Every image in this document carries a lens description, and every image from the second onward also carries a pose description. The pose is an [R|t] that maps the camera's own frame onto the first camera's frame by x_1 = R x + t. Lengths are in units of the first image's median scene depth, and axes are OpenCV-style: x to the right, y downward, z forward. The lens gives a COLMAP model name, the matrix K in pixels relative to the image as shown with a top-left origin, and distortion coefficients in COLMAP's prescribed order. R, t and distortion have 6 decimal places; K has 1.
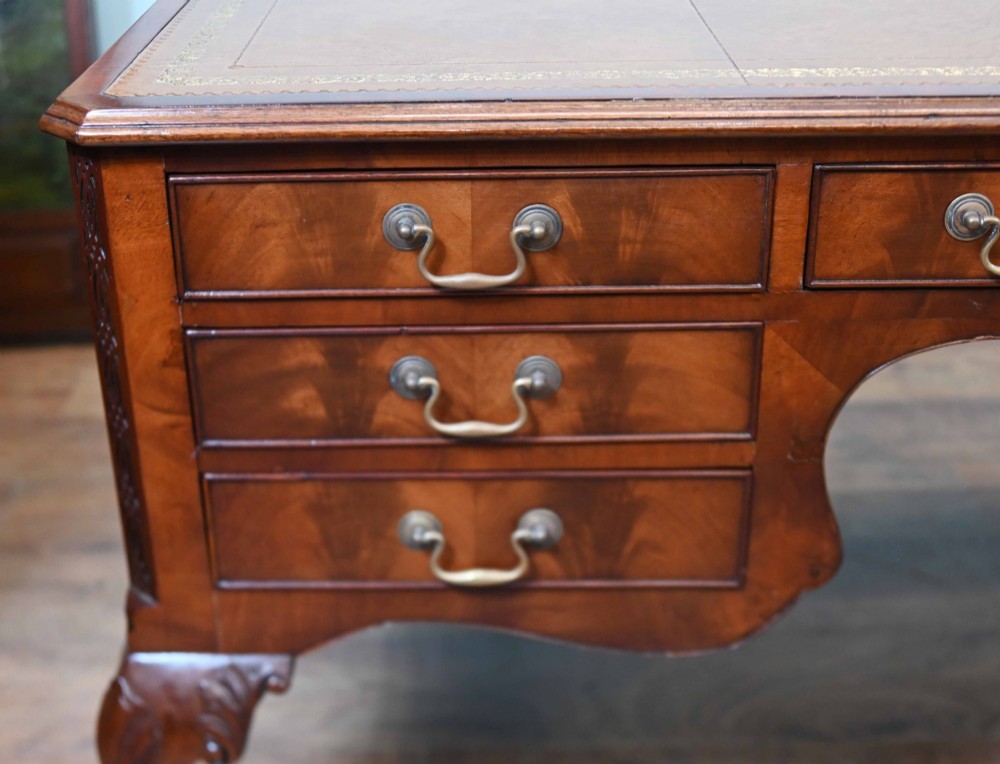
lens RADIAL K [[1418.5, 0, 500.0], [0, 1418.5, 382.0], [0, 0, 1]] dist [-0.105578, 0.073648]
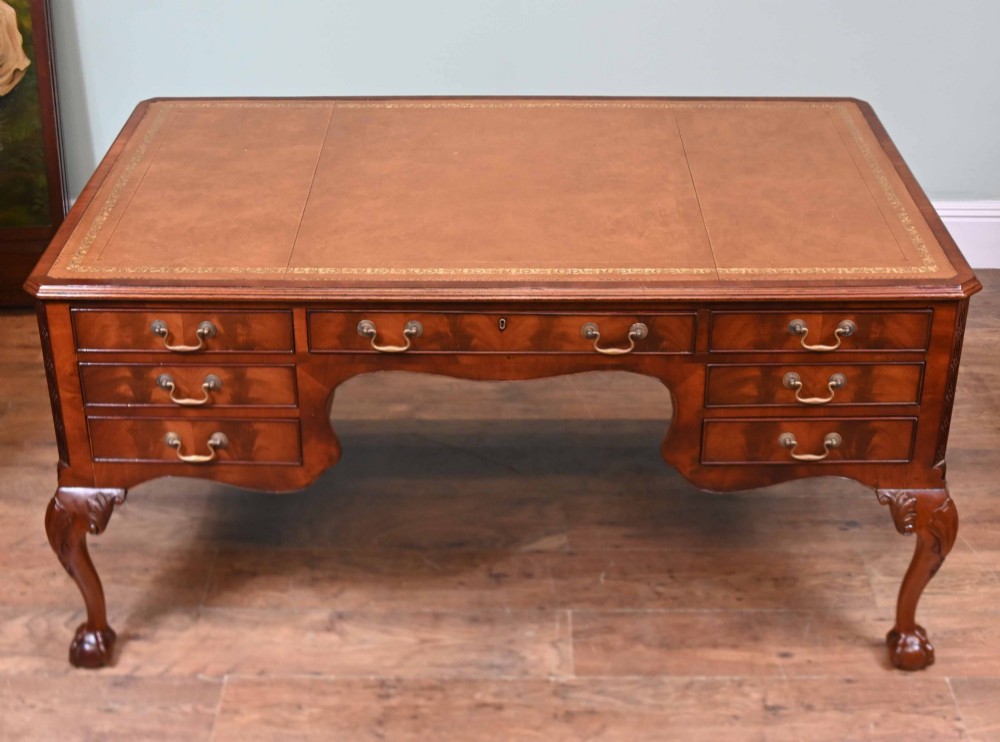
lens RADIAL K [[1503.3, 0, 502.4], [0, 1503.3, 335.3], [0, 0, 1]] dist [-0.054853, -0.049861]
pose [[0.999790, 0.019508, -0.006289, 0.578319], [-0.019233, 0.998970, 0.041099, -0.215409], [0.007085, -0.040969, 0.999135, -1.764512]]
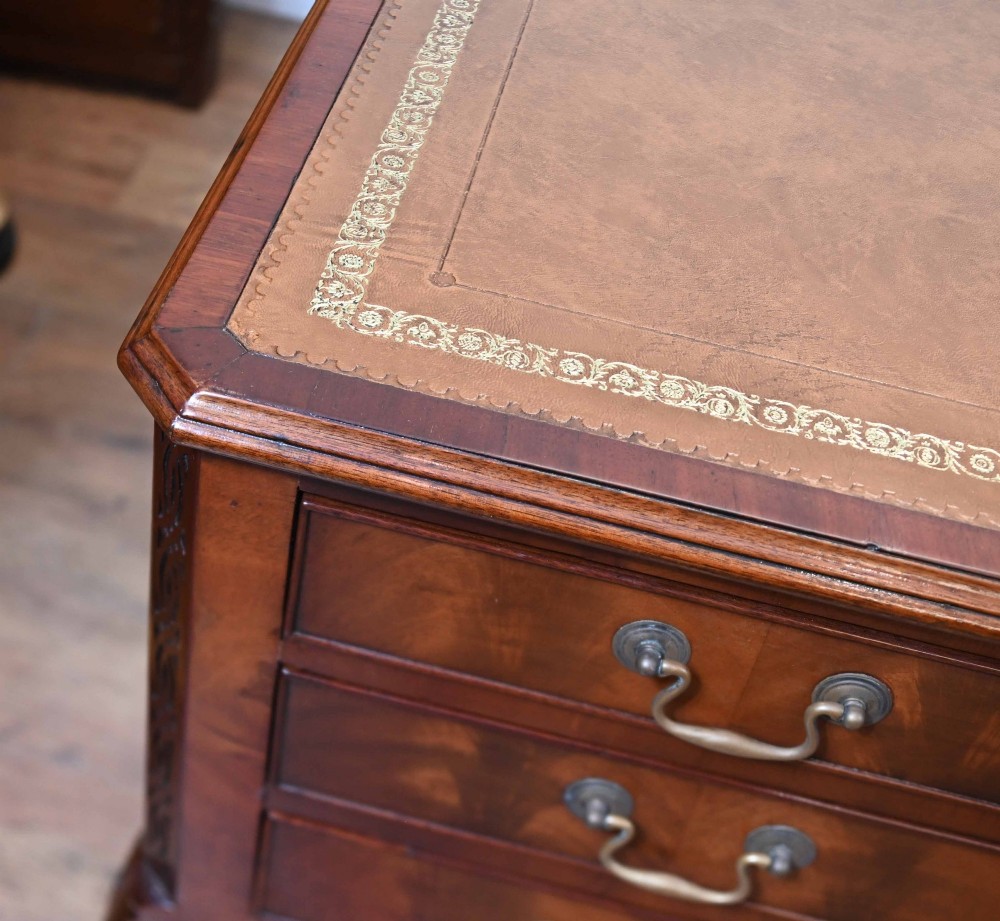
lens RADIAL K [[1623.9, 0, 431.5], [0, 1623.9, 459.1], [0, 0, 1]] dist [-0.013394, -0.018538]
pose [[0.967413, 0.246199, -0.059153, -0.131903], [-0.220132, 0.933217, 0.283985, -0.355311], [0.125120, -0.261709, 0.957002, 0.297525]]
